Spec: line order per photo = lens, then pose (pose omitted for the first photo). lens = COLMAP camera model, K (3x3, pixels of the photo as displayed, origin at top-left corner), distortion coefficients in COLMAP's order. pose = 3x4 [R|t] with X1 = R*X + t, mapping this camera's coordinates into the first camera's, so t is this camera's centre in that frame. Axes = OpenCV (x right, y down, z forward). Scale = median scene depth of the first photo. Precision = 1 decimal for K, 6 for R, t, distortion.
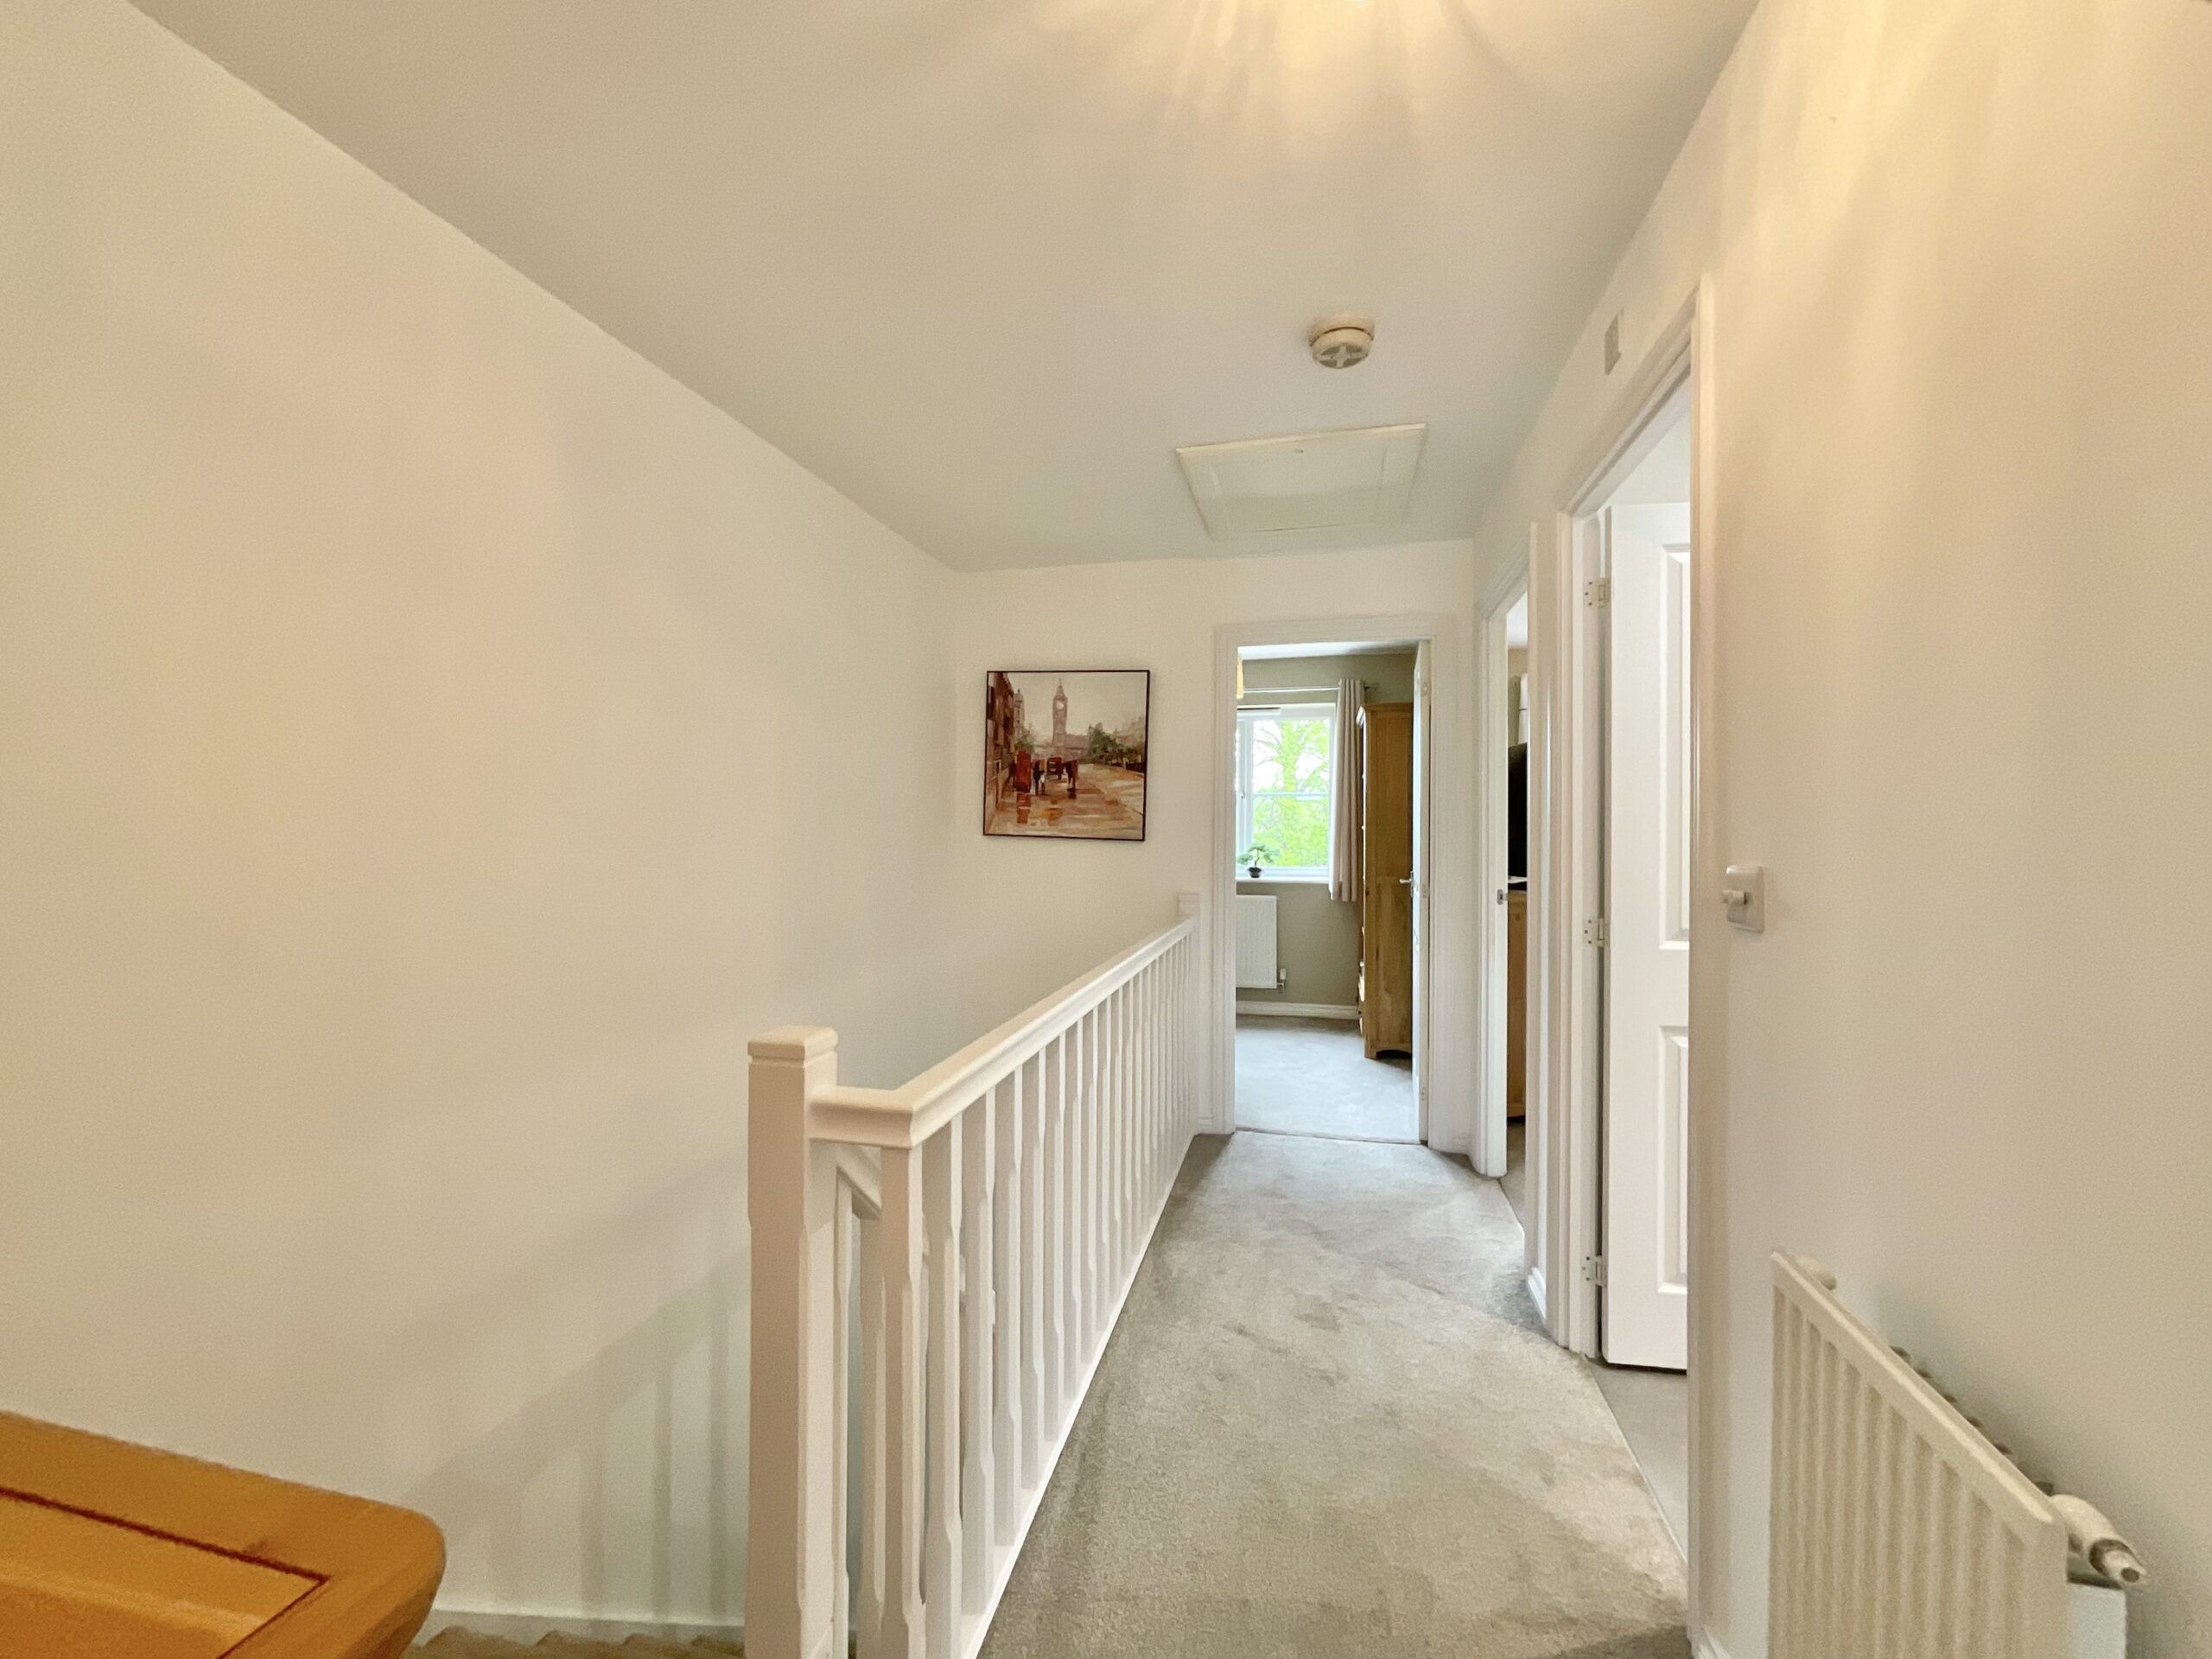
lens RADIAL K [[917.4, 0, 1106.0], [0, 917.4, 829.5], [0, 0, 1]] dist [-0.004950, -0.000517]
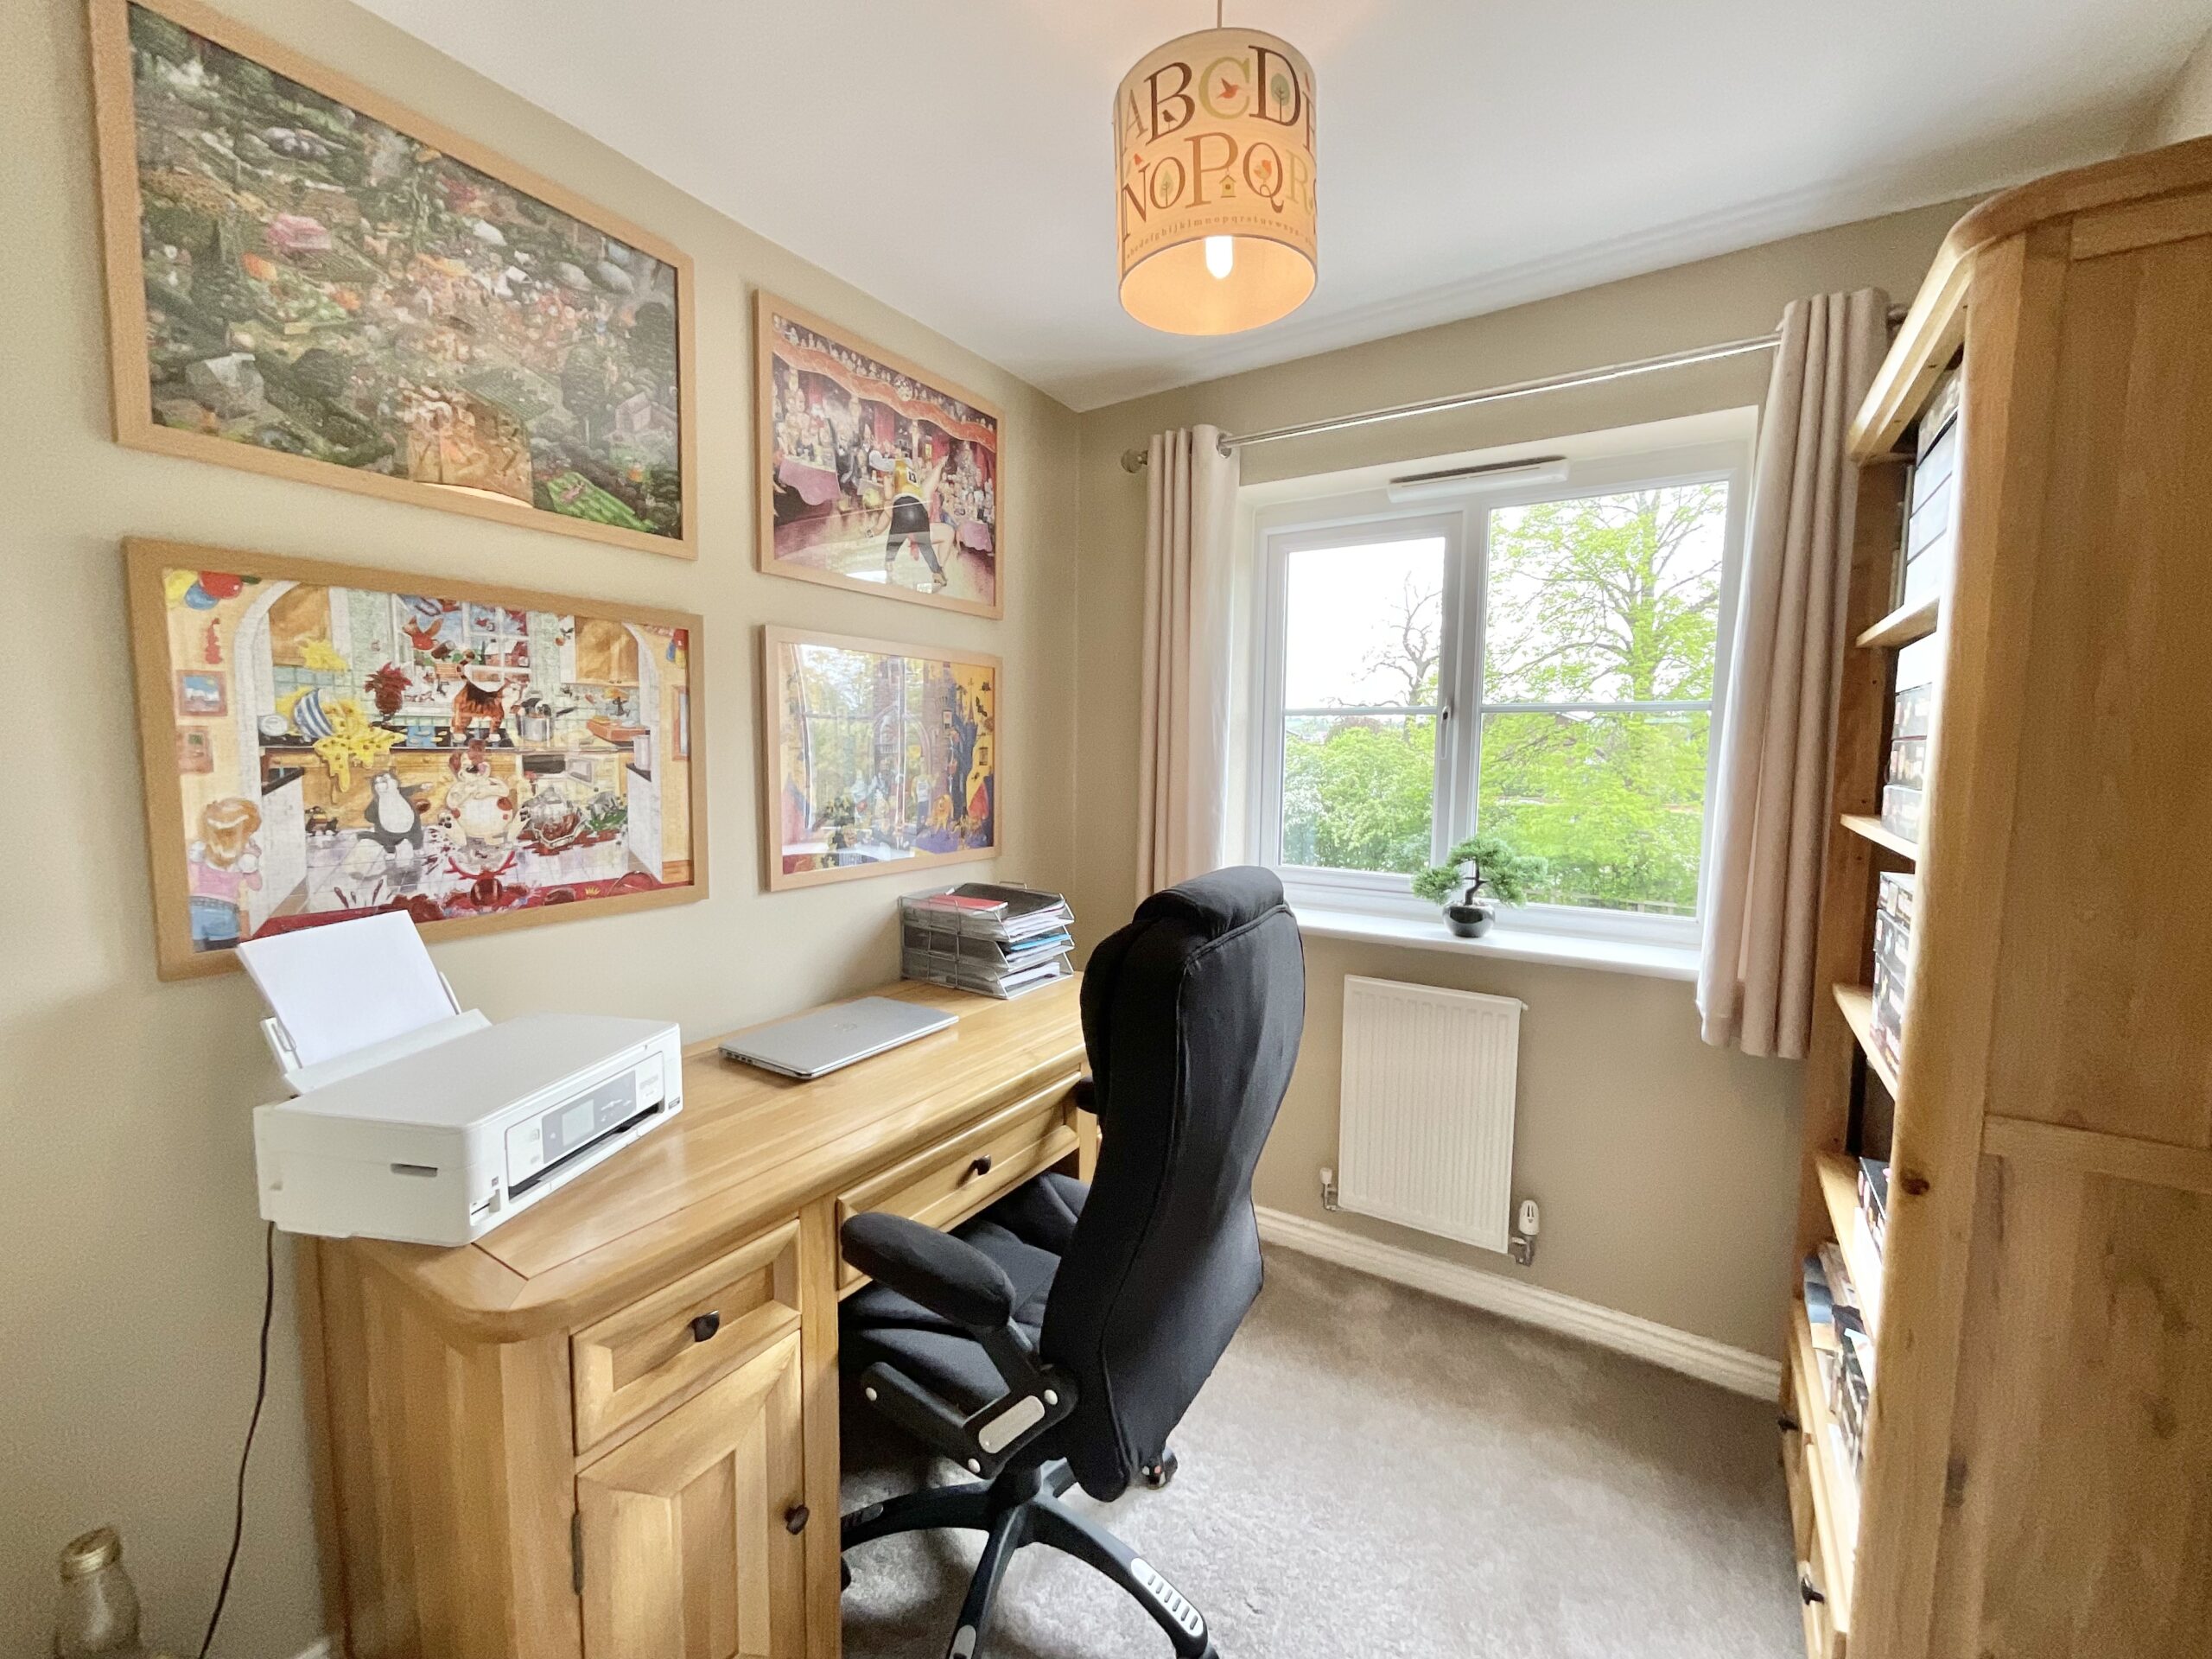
lens RADIAL K [[917.4, 0, 1106.0], [0, 917.4, 829.5], [0, 0, 1]] dist [-0.004950, -0.000517]
pose [[0.945130, 0.037403, -0.324547, 0.143938], [-0.009884, 0.996243, 0.086031, -0.020041], [0.326546, -0.078103, 0.941949, 0.610423]]
